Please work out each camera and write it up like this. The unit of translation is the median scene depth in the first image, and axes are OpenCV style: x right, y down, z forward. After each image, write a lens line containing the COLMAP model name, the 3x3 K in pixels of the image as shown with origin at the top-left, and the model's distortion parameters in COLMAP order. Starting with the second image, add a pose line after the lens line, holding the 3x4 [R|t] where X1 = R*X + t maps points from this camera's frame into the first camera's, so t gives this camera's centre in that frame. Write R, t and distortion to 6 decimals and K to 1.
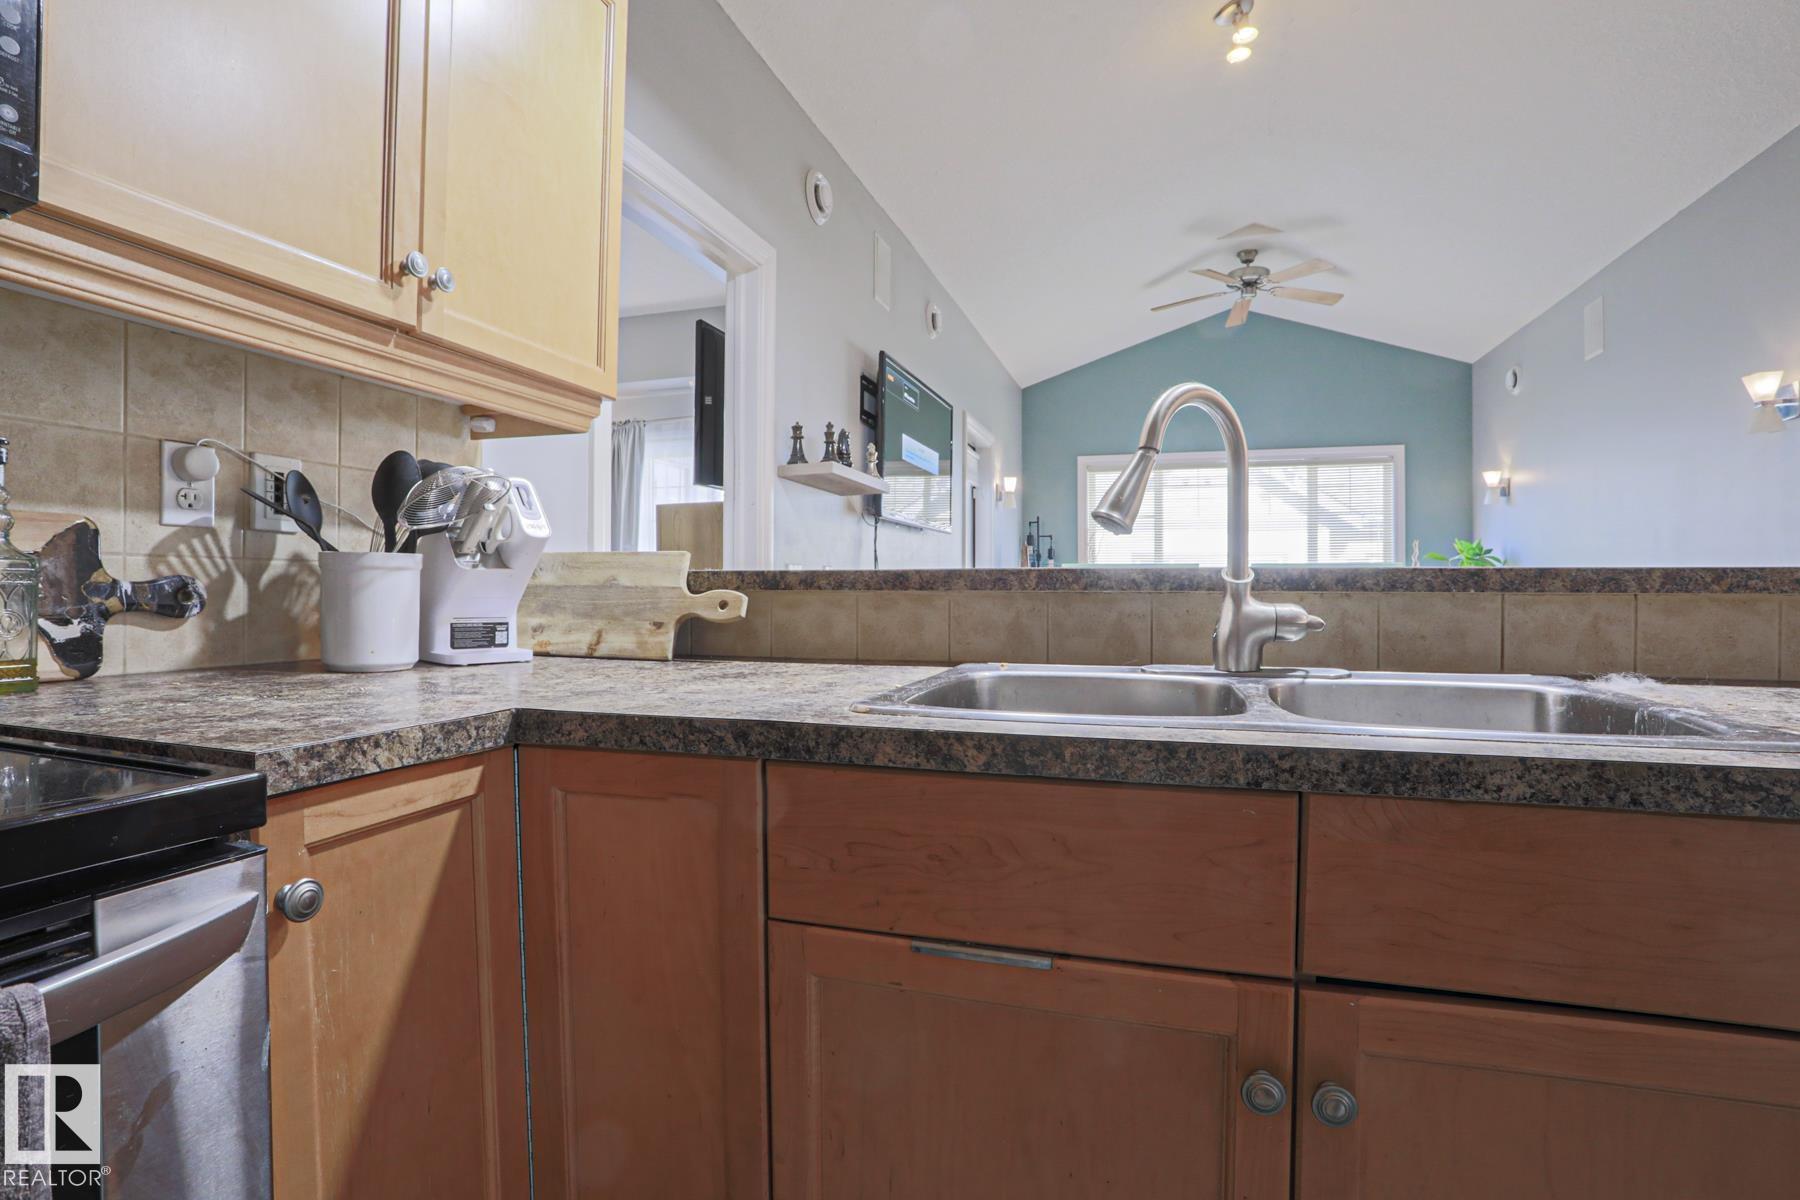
lens RADIAL K [[898.8, 0, 900.0], [0, 898.8, 600.0], [0, 0, 1]] dist [-0.065933, 0.027521]
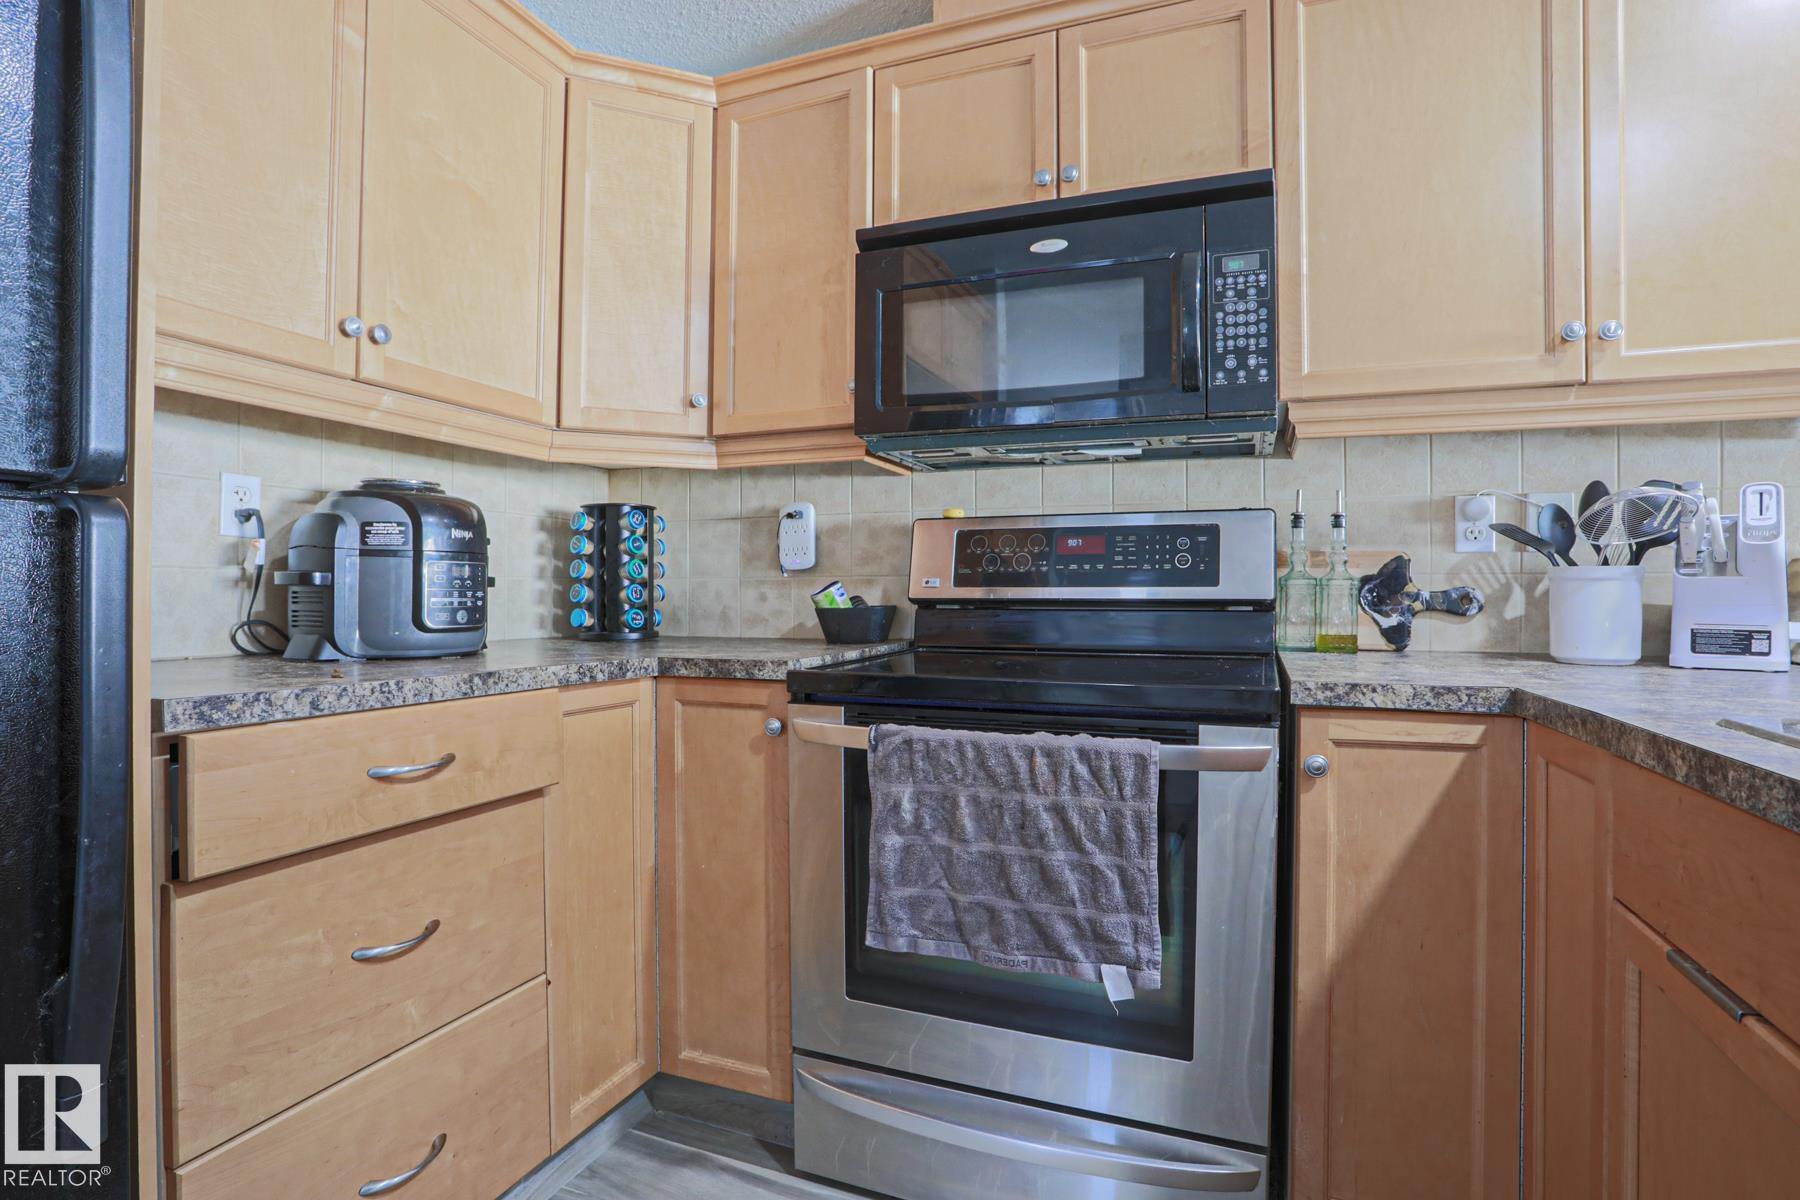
lens RADIAL K [[898.8, 0, 900.0], [0, 898.8, 600.0], [0, 0, 1]] dist [-0.065933, 0.027521]
pose [[-0.051200, 0.003927, -0.998681, 0.743167], [-0.012800, 0.999908, 0.004588, -0.000709], [0.998606, 0.013018, -0.051145, 0.133914]]
